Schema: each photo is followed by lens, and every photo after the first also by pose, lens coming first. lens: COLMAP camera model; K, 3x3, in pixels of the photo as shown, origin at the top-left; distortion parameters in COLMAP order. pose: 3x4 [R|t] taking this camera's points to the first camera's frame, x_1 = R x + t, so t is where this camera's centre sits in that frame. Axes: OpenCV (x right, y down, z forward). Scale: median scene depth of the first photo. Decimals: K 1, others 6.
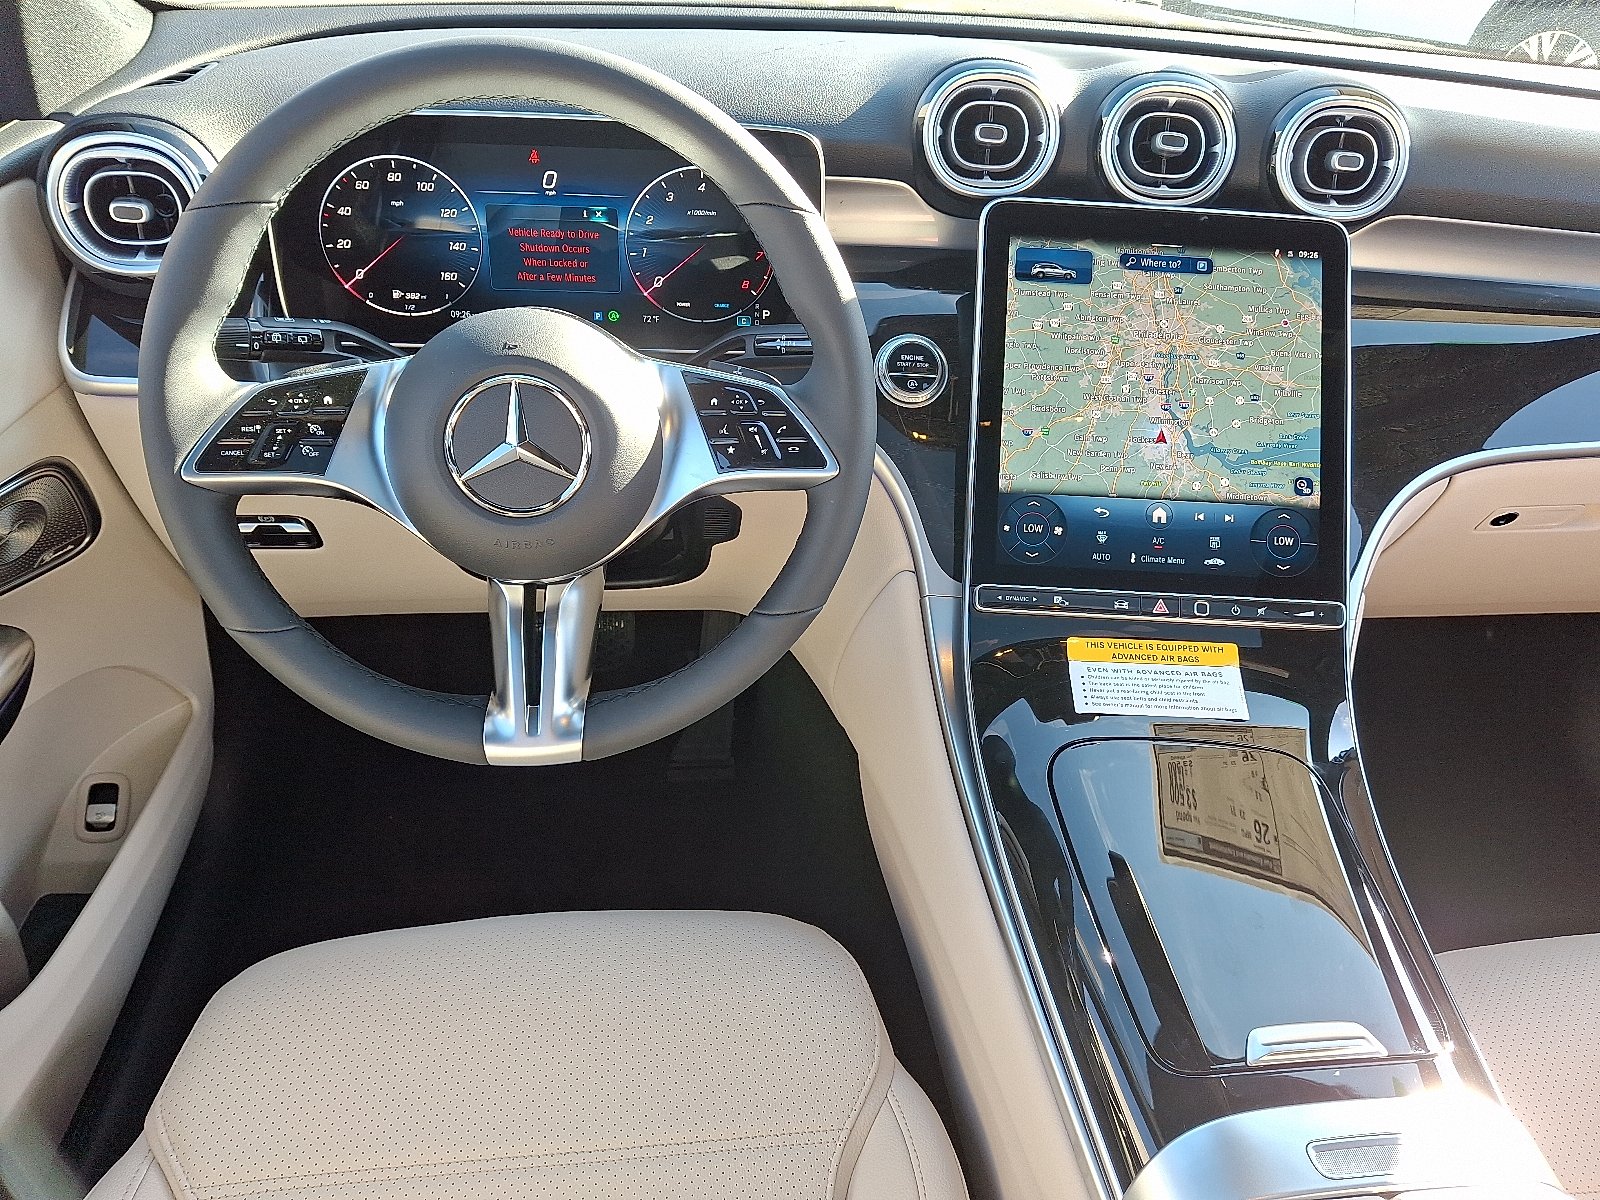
lens RADIAL K [[1229.1, 0, 843.3], [0, 1229.1, 606.4], [0, 0, 1]] dist [0.004964, -0.000438]
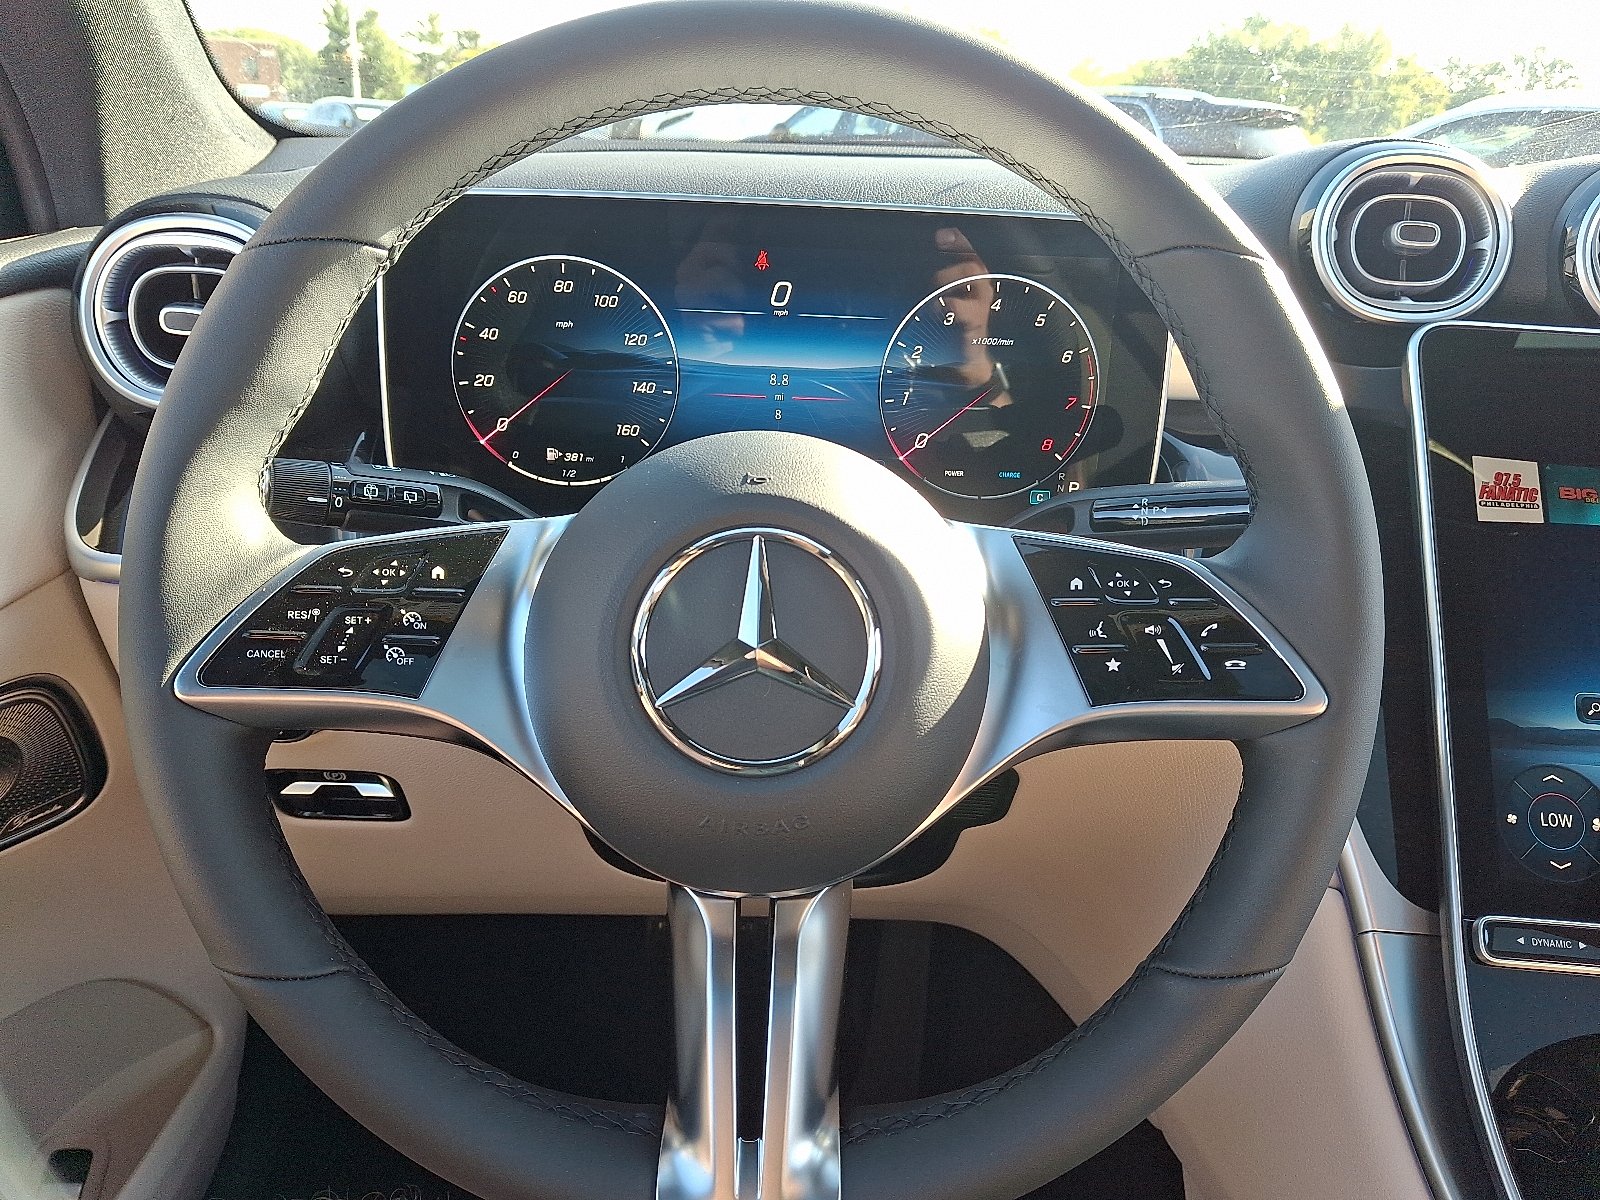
lens RADIAL K [[1337.2, 0, 869.9], [0, 1337.2, 593.2], [0, 0, 1]] dist [0.172360, -0.390335]
pose [[0.996057, 0.012090, -0.087888, -0.130643], [-0.031062, 0.975488, -0.217849, -0.017845], [0.083099, 0.219720, 0.972017, 0.326765]]
